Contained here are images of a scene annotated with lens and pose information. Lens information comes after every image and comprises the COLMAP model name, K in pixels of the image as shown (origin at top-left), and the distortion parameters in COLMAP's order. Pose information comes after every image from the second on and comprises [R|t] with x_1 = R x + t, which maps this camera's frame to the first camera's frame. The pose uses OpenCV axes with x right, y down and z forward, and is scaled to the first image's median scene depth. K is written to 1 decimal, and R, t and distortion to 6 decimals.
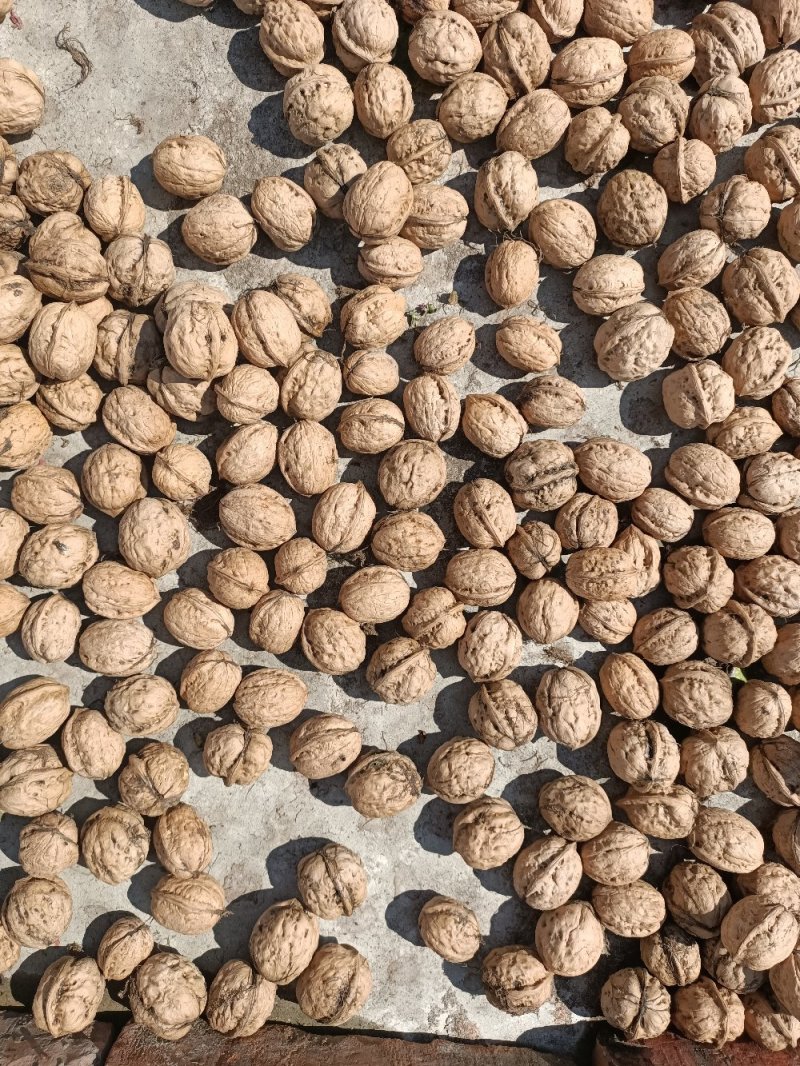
lens RADIAL K [[811.0, 0, 428.3], [0, 811.0, 526.2], [0, 0, 1]] dist [0.006382, -0.050282]
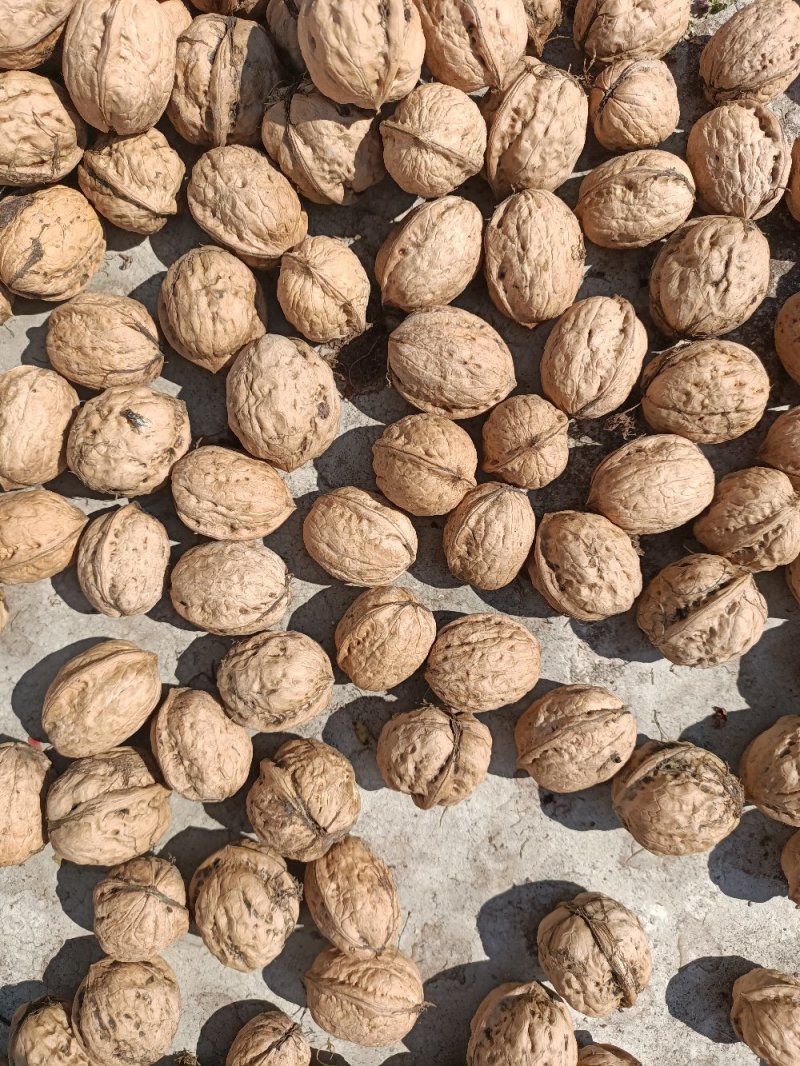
lens RADIAL K [[811.0, 0, 403.3], [0, 811.0, 531.5], [0, 0, 1]] dist [0.006382, -0.050282]
pose [[0.997433, -0.039125, -0.059973, -0.216175], [0.042079, 0.997921, 0.048819, 0.082911], [0.057939, -0.051217, 0.997005, 0.400433]]
